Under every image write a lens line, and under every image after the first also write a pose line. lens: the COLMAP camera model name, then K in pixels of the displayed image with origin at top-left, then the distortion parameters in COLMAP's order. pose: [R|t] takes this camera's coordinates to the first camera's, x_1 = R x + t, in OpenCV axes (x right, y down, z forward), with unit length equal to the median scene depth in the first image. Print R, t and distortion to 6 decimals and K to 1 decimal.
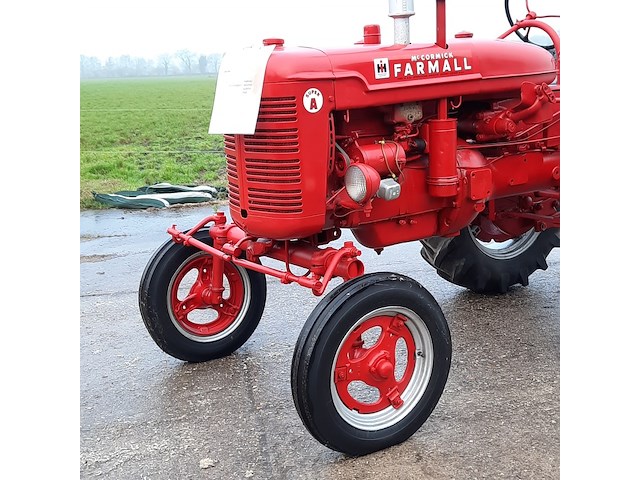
lens RADIAL K [[831.1, 0, 316.3], [0, 831.1, 240.7], [0, 0, 1]] dist [0.099081, 0.000000]
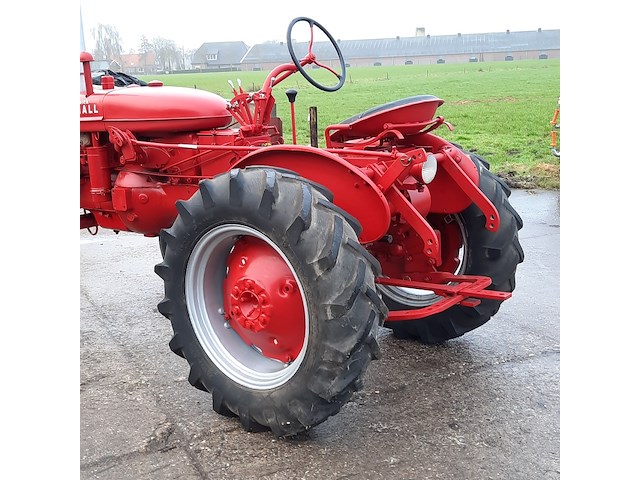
lens RADIAL K [[741.9, 0, 317.6], [0, 741.9, 241.0], [0, 0, 1]] dist [0.063265, 0.000000]
pose [[0.305518, 0.240560, -0.921298, 1.499414], [-0.162078, 0.966579, 0.198636, -0.311001], [0.938291, 0.088635, 0.334297, 0.973118]]
